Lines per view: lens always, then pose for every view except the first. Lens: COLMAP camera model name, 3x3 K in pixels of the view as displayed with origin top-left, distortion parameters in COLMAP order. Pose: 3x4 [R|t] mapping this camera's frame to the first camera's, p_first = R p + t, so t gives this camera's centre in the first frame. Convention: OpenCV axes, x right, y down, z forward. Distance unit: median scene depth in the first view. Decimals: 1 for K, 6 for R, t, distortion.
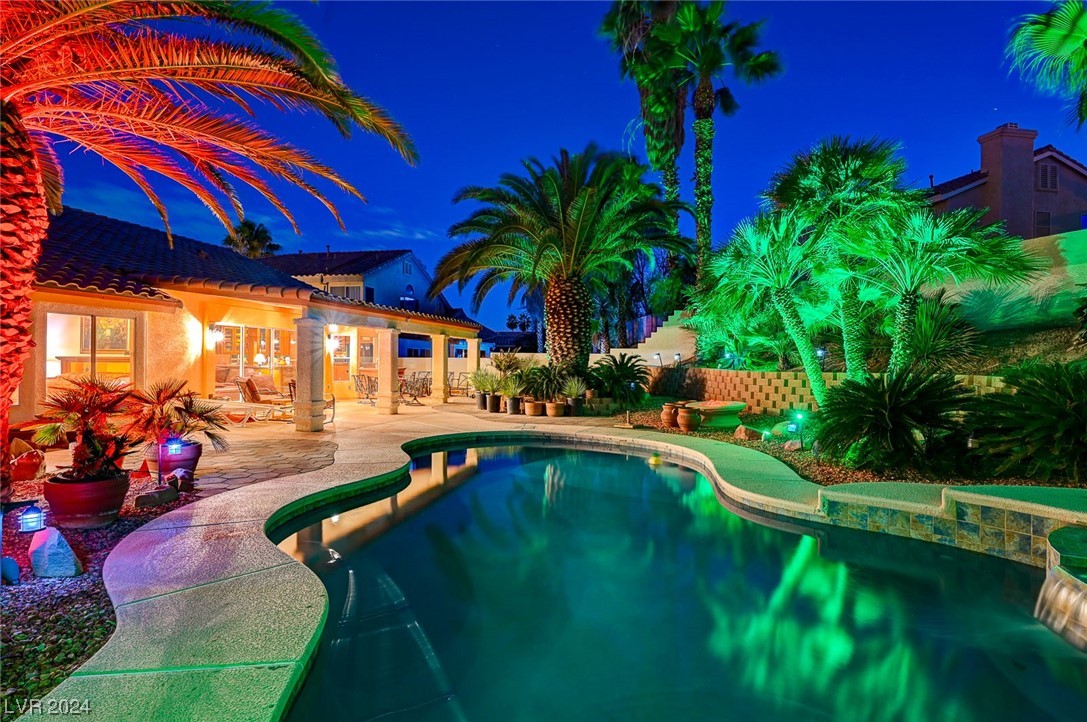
lens RADIAL K [[540.5, 0, 543.7], [0, 540.5, 361.3], [0, 0, 1]] dist [-0.001515, 0.000121]
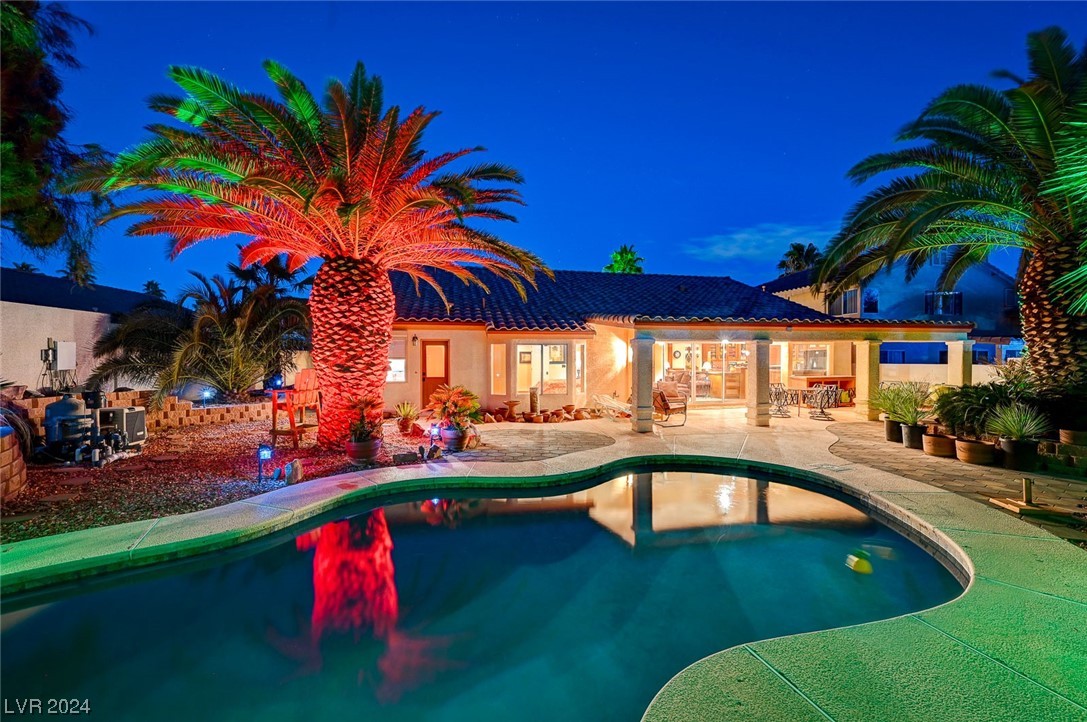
lens RADIAL K [[436.2, 0, 540.6], [0, 436.2, 361.1], [0, 0, 1]] dist [0.001100, -0.000284]
pose [[0.407111, -0.002203, -0.913376, 0.281267], [0.004136, 0.999991, -0.000569, -0.022097], [0.913369, -0.003546, 0.407117, 0.300323]]
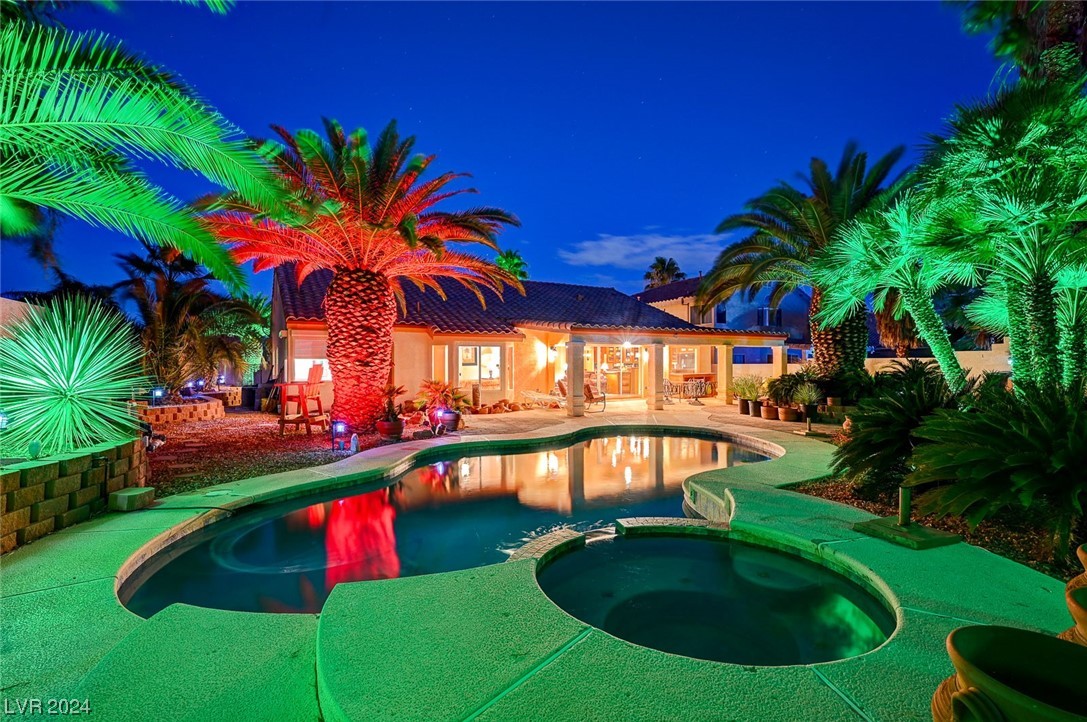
lens RADIAL K [[492.9, 0, 539.0], [0, 492.9, 358.8], [0, 0, 1]] dist [-0.002581, 0.000019]
pose [[0.664846, -0.018228, -0.746758, 0.403695], [0.008358, 0.999821, -0.016963, -0.006427], [0.746934, 0.005036, 0.664879, 0.005748]]
